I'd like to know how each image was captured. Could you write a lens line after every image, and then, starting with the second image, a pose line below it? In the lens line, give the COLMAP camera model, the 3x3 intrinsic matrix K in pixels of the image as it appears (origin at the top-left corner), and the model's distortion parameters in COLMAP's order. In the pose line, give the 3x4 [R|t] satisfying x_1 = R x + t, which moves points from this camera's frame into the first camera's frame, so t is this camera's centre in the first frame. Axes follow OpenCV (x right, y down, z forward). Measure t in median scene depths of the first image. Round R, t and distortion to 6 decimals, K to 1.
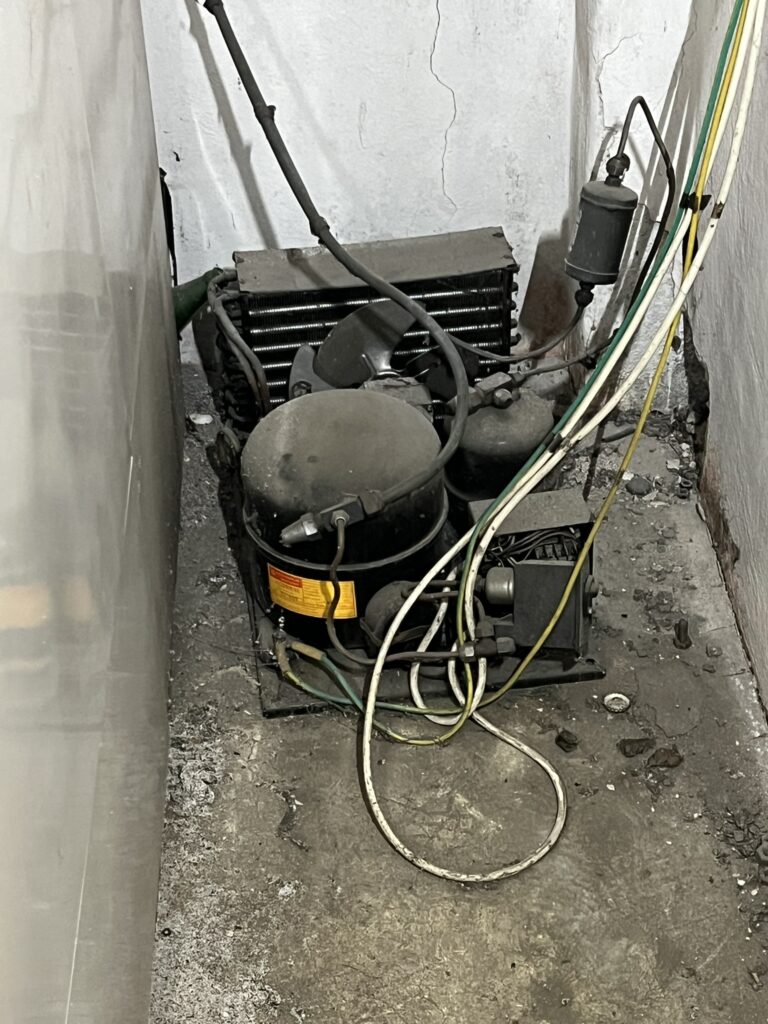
lens RADIAL K [[1874.4, 0, 384.0], [0, 1874.4, 512.0], [0, 0, 1]] dist [0.163354, -0.067673]
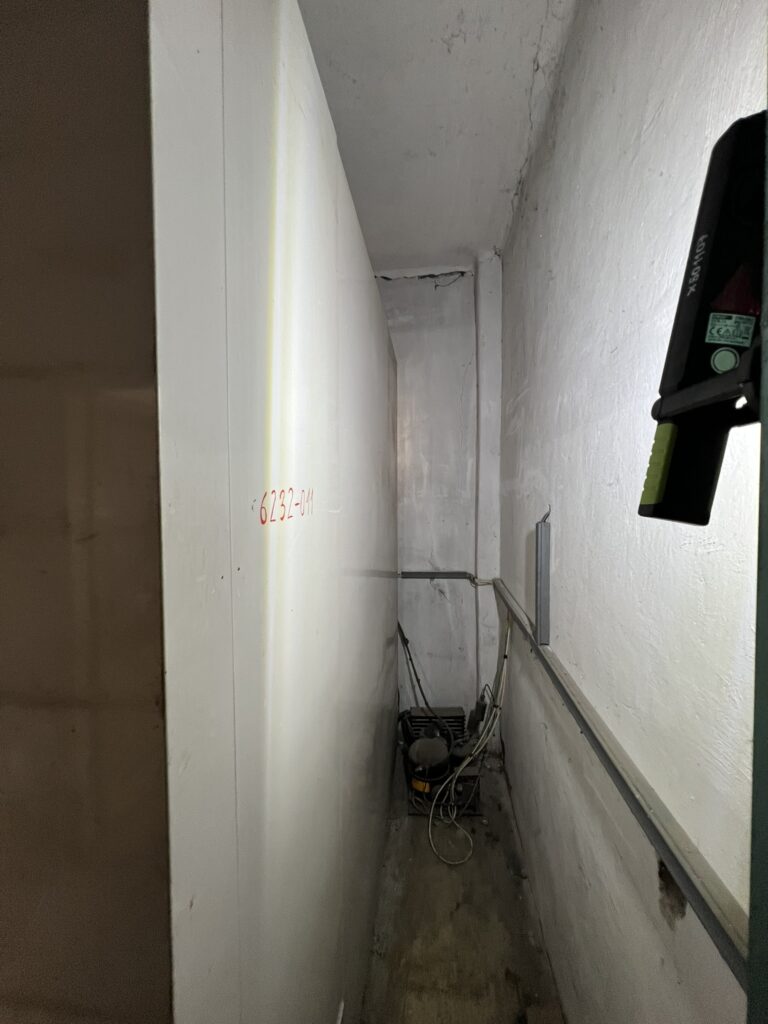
lens RADIAL K [[409.4, 0, 384.0], [0, 409.4, 512.0], [0, 0, 1]] dist [-0.000468, 0.000007]
pose [[0.986041, 0.032752, -0.163252, 0.017766], [-0.116288, 0.837181, -0.534420, 0.028385], [0.119168, 0.545944, 0.829303, -0.273472]]
